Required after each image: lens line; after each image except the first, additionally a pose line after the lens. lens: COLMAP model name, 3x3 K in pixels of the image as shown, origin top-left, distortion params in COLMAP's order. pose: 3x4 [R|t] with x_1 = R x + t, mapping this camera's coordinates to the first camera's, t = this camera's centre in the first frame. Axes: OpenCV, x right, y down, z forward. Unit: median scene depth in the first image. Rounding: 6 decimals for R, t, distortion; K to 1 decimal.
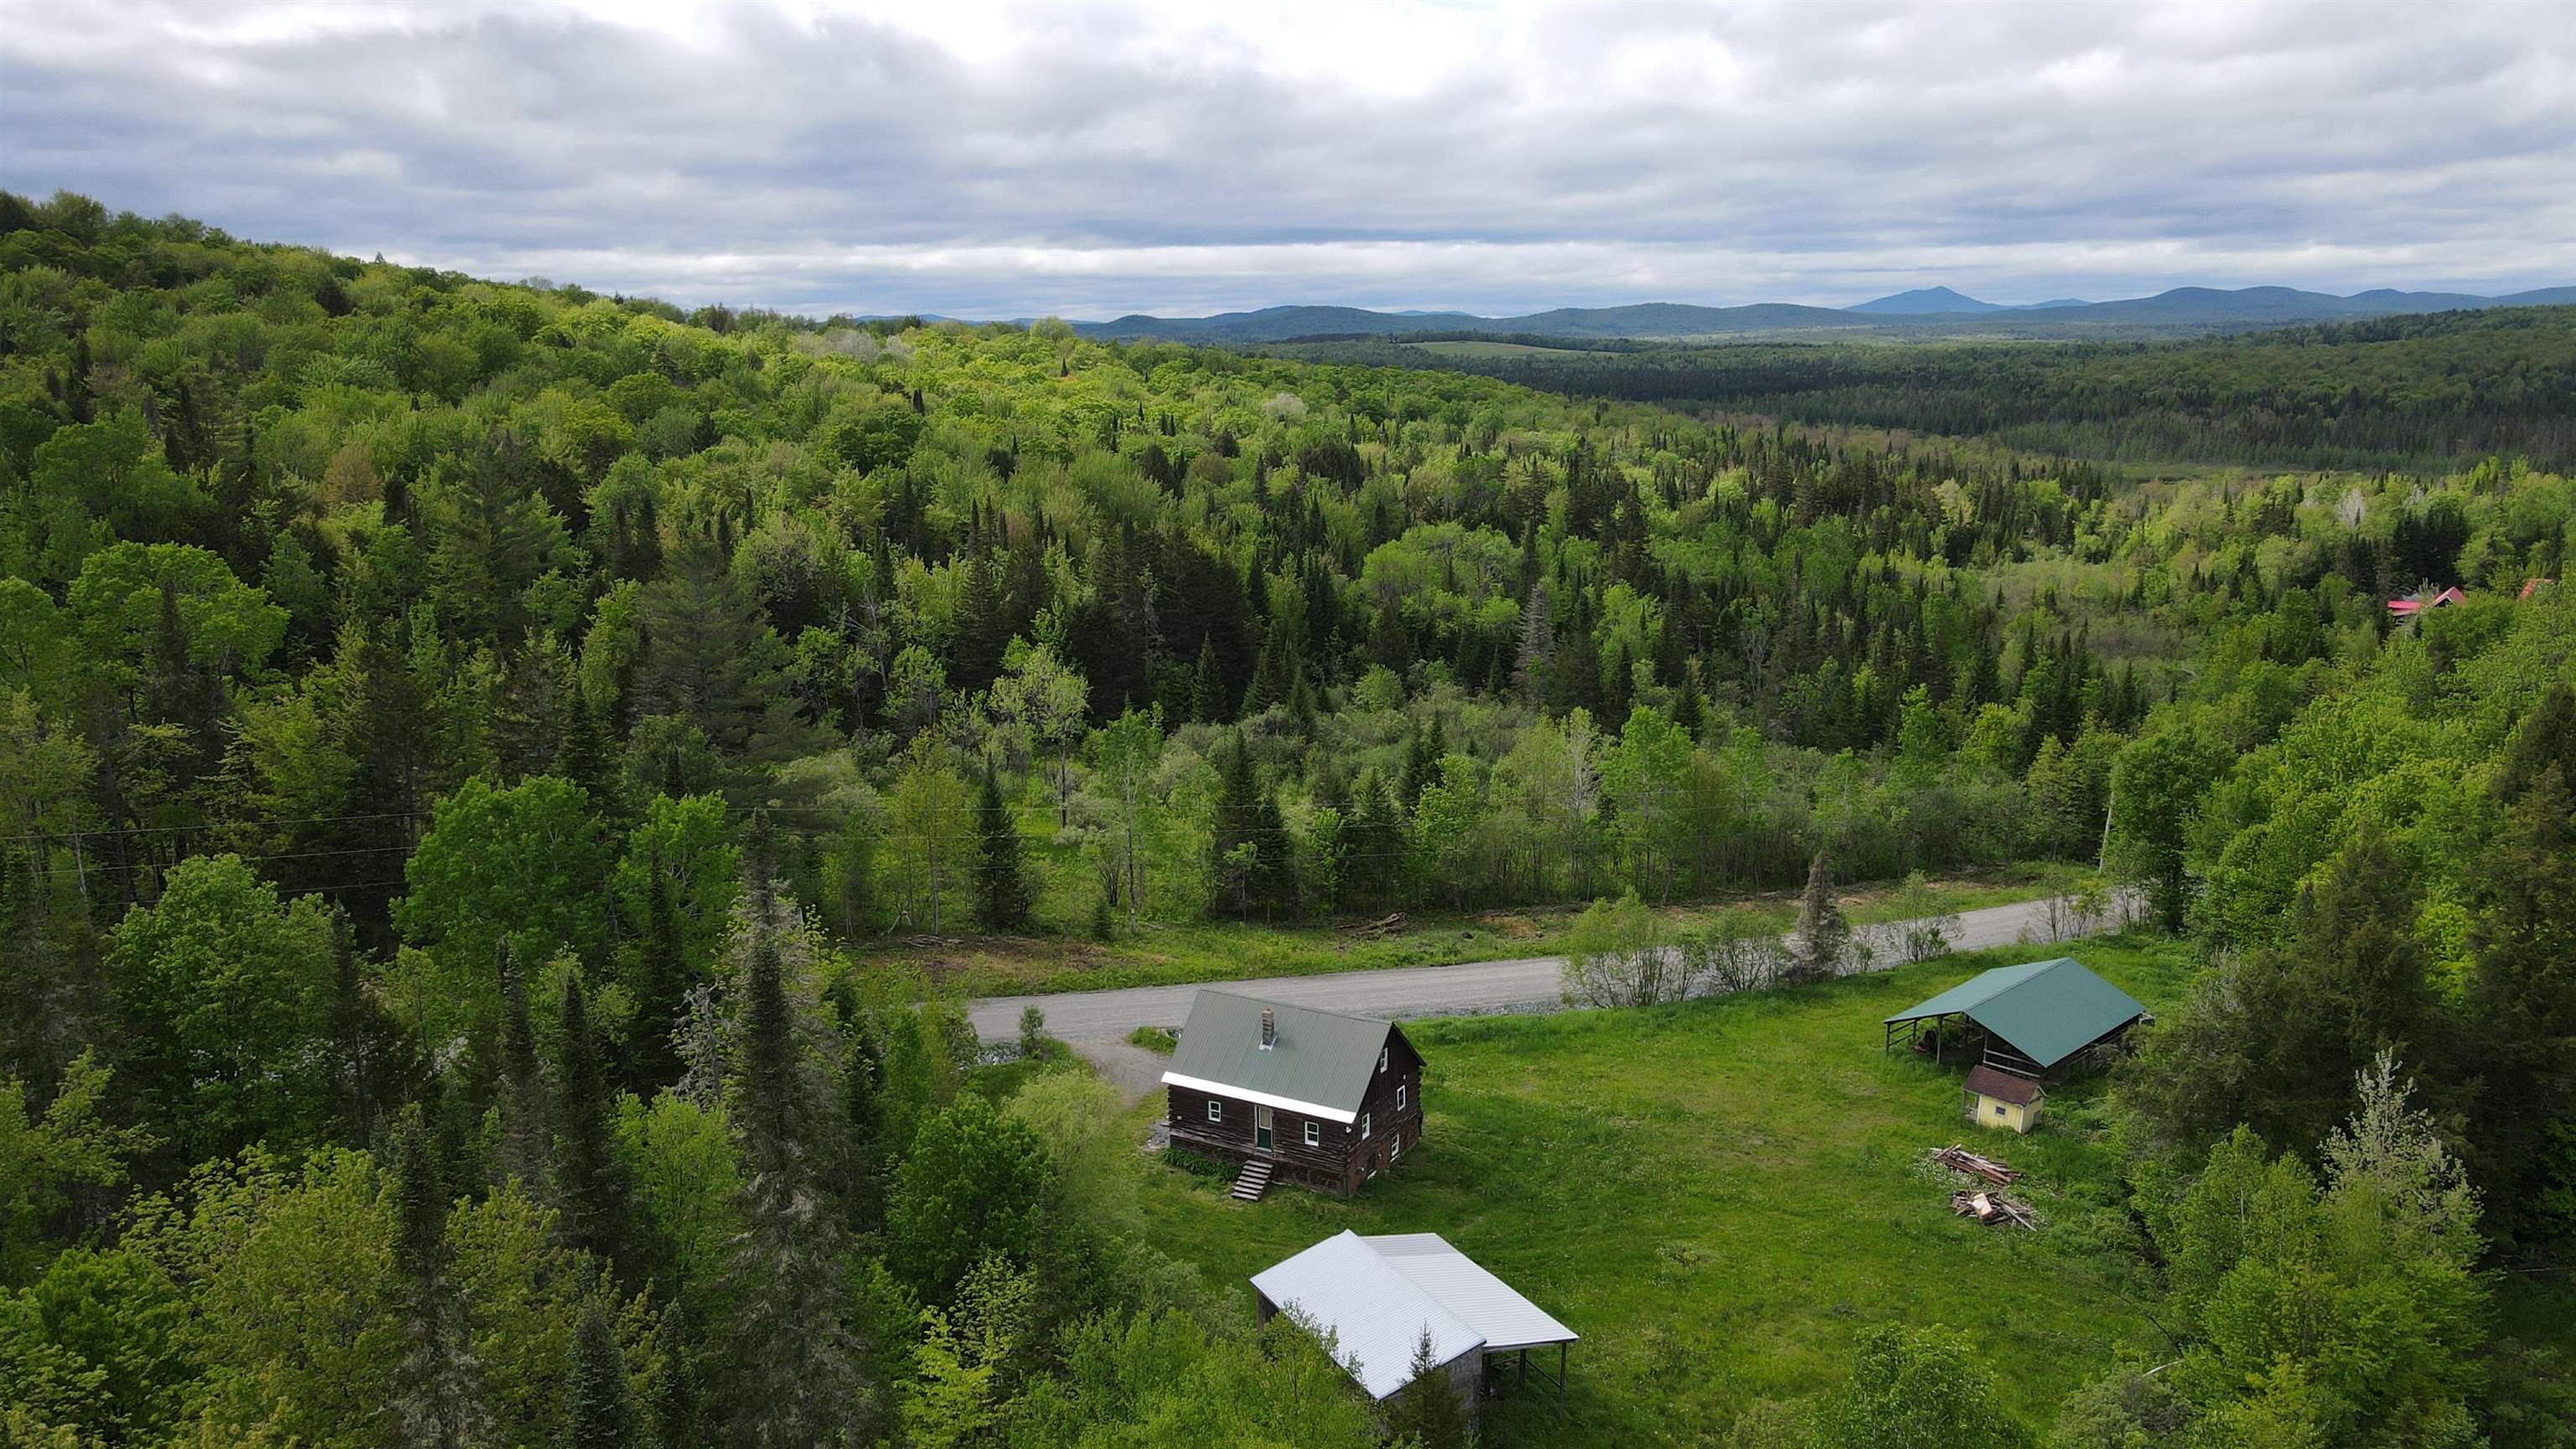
lens RADIAL K [[1968.0, 0, 1287.7], [0, 1968.0, 727.2], [0, 0, 1]] dist [0.002609, 0.015265]
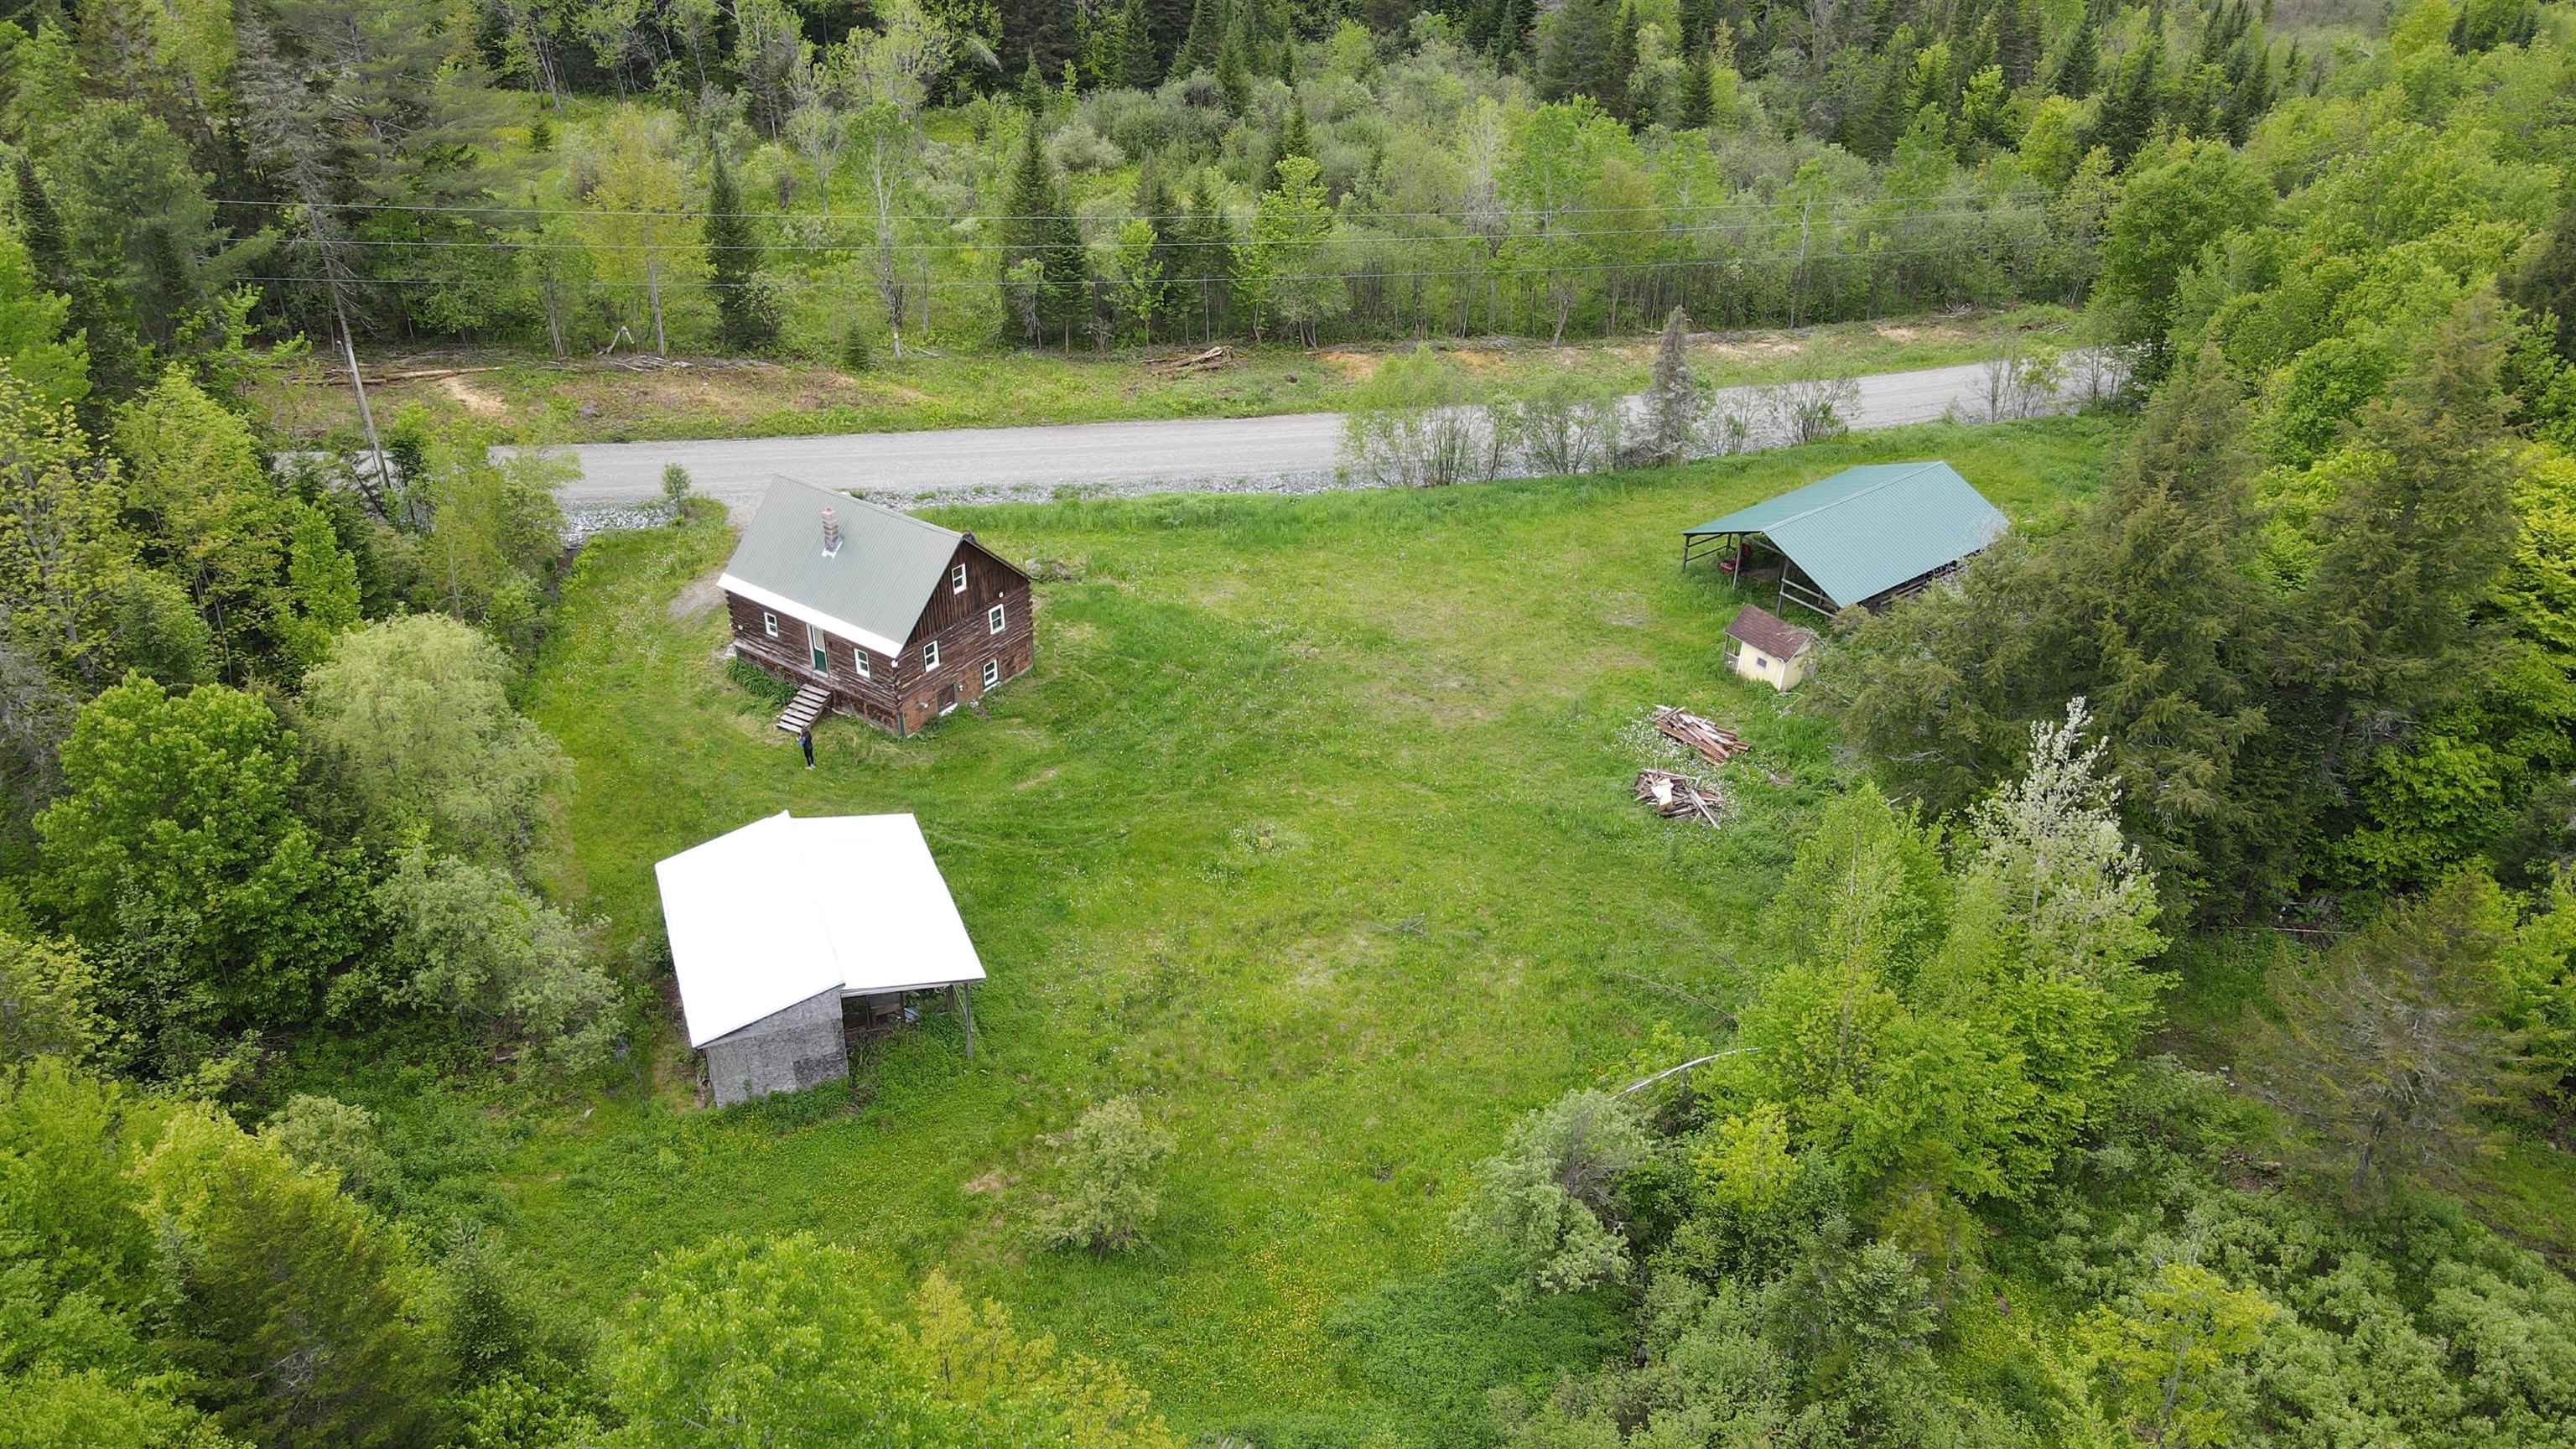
lens RADIAL K [[1968.0, 0, 1288.5], [0, 1968.0, 721.7], [0, 0, 1]] dist [0.002609, 0.015265]
pose [[0.993500, 0.064956, -0.093483, 0.221327], [-0.030976, 0.944492, 0.327071, -0.041506], [0.109539, -0.322050, 0.940364, 0.175972]]
